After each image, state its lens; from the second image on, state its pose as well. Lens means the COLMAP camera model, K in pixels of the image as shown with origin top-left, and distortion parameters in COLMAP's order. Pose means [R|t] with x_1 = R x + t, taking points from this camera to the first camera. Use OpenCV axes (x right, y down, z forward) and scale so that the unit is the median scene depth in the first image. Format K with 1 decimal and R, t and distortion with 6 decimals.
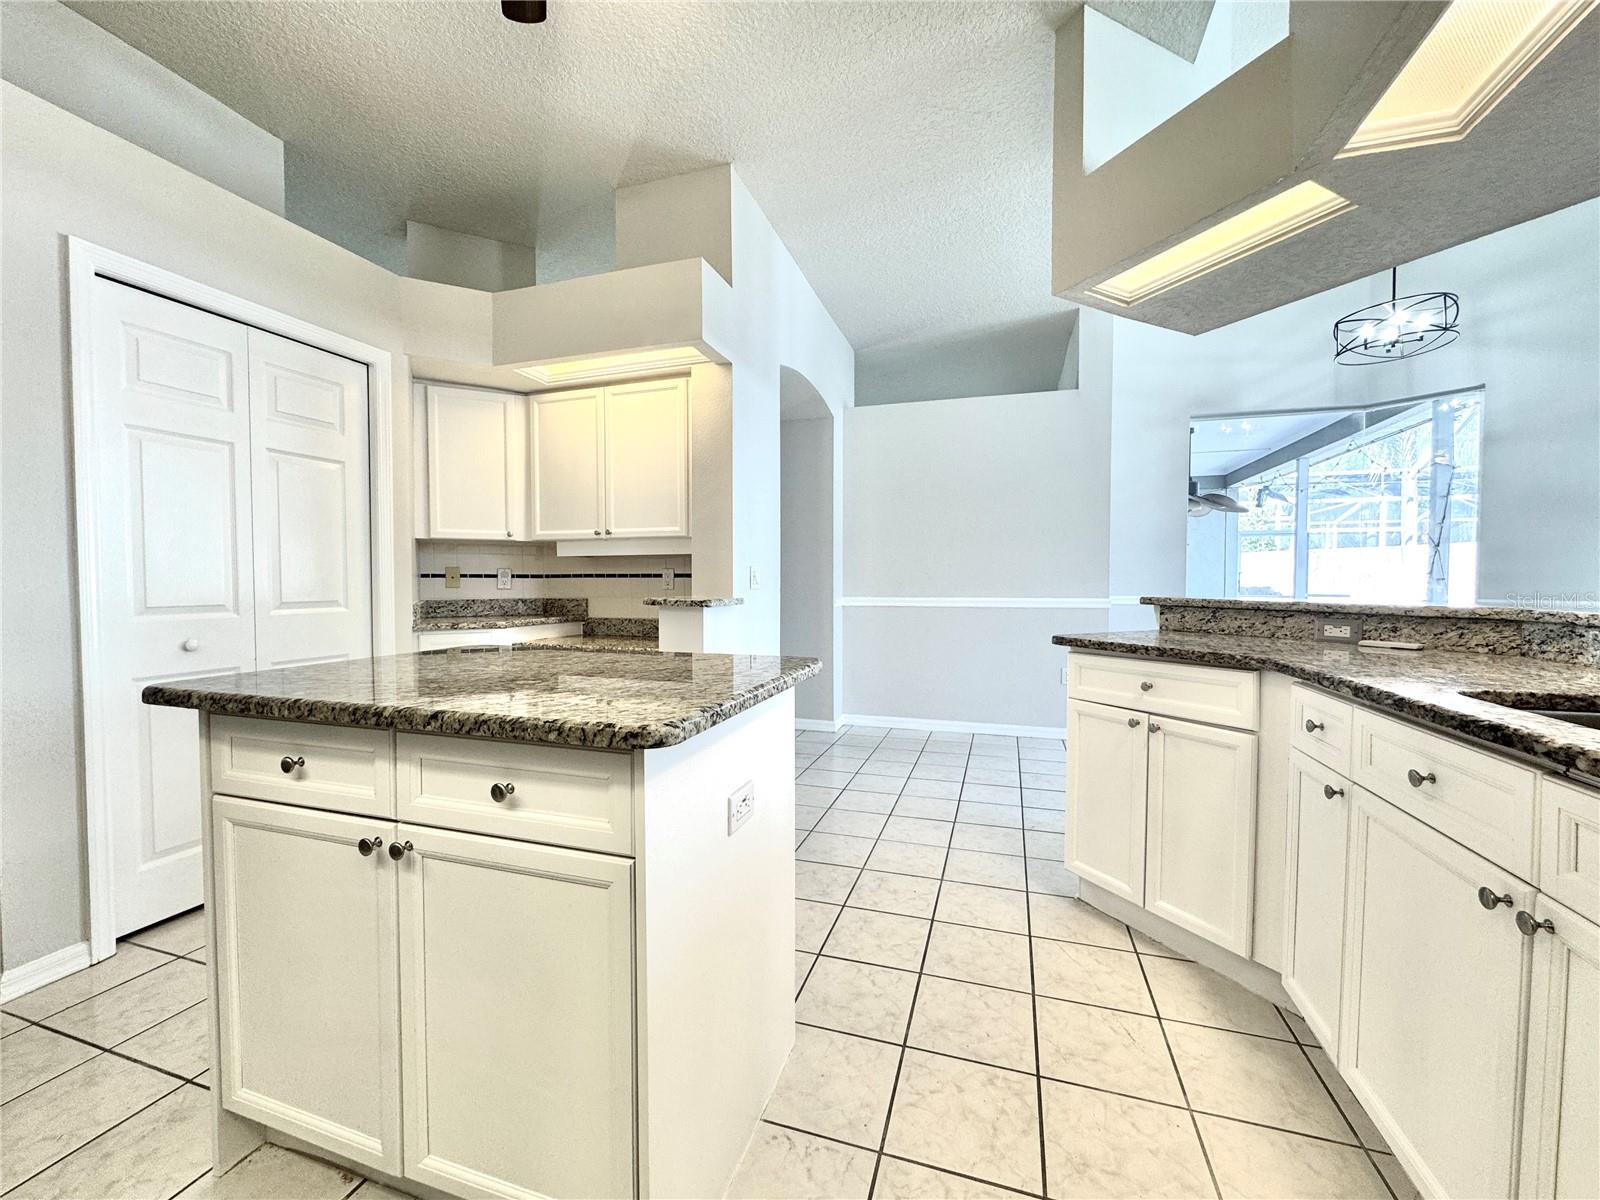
lens RADIAL K [[639.7, 0, 800.0], [0, 639.7, 600.0], [0, 0, 1]] dist [-0.001168, 0.000160]
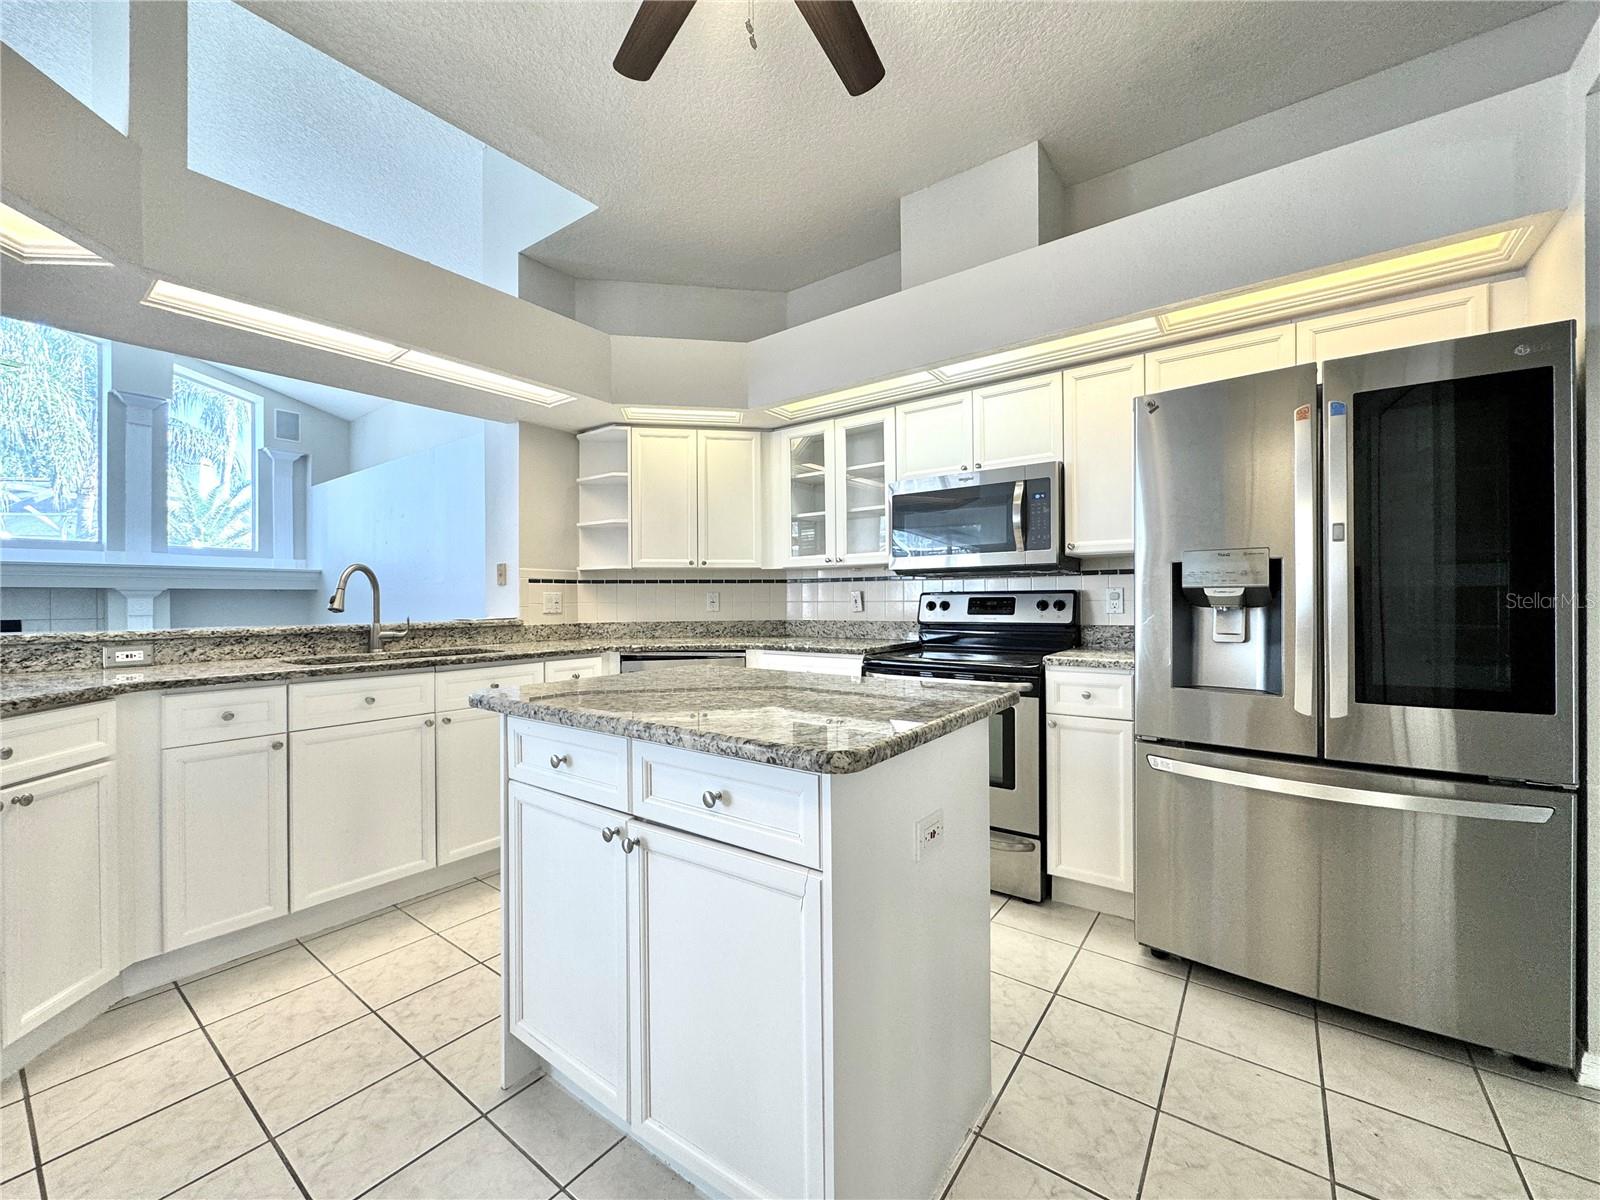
lens RADIAL K [[639.7, 0, 800.0], [0, 639.7, 600.0], [0, 0, 1]] dist [-0.001168, 0.000160]
pose [[-0.948382, 0.006665, 0.317061, -0.754566], [0.017777, 0.999324, 0.032166, -0.071177], [-0.316633, 0.036142, -0.947859, 1.760196]]
